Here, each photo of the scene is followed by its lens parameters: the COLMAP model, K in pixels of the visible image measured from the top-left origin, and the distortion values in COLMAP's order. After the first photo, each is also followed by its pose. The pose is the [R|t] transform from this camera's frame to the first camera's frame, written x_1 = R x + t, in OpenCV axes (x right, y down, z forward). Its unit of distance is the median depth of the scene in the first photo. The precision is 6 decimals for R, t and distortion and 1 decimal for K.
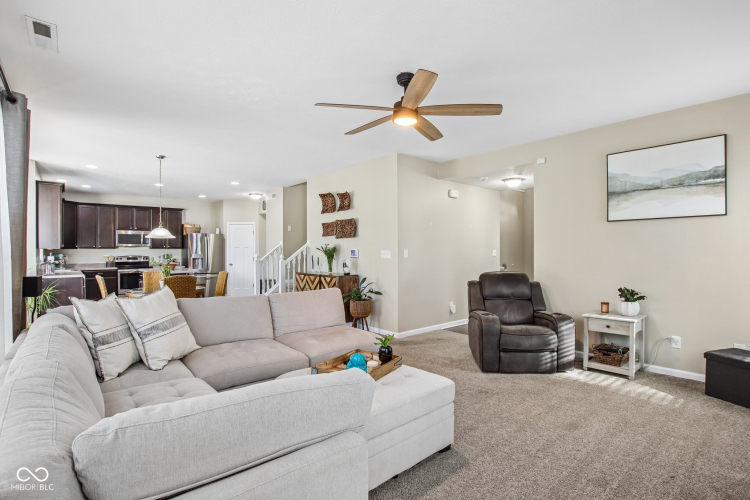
lens RADIAL K [[350.6, 0, 375.5], [0, 350.6, 248.9], [0, 0, 1]] dist [-0.034355, 0.004811]
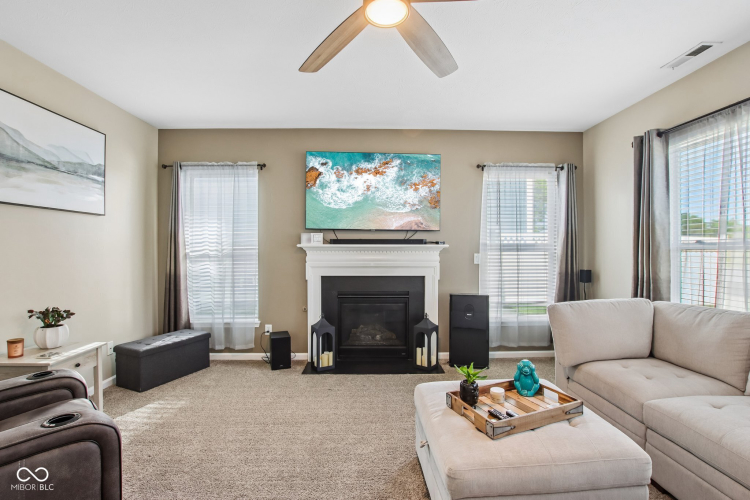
lens RADIAL K [[350.6, 0, 372.2], [0, 350.6, 249.2], [0, 0, 1]] dist [-0.034355, 0.004811]
pose [[-0.768515, 0.005313, 0.639809, -0.197292], [0.008158, 0.999966, 0.001495, 0.003677], [-0.639779, 0.006368, -0.768532, 1.187521]]
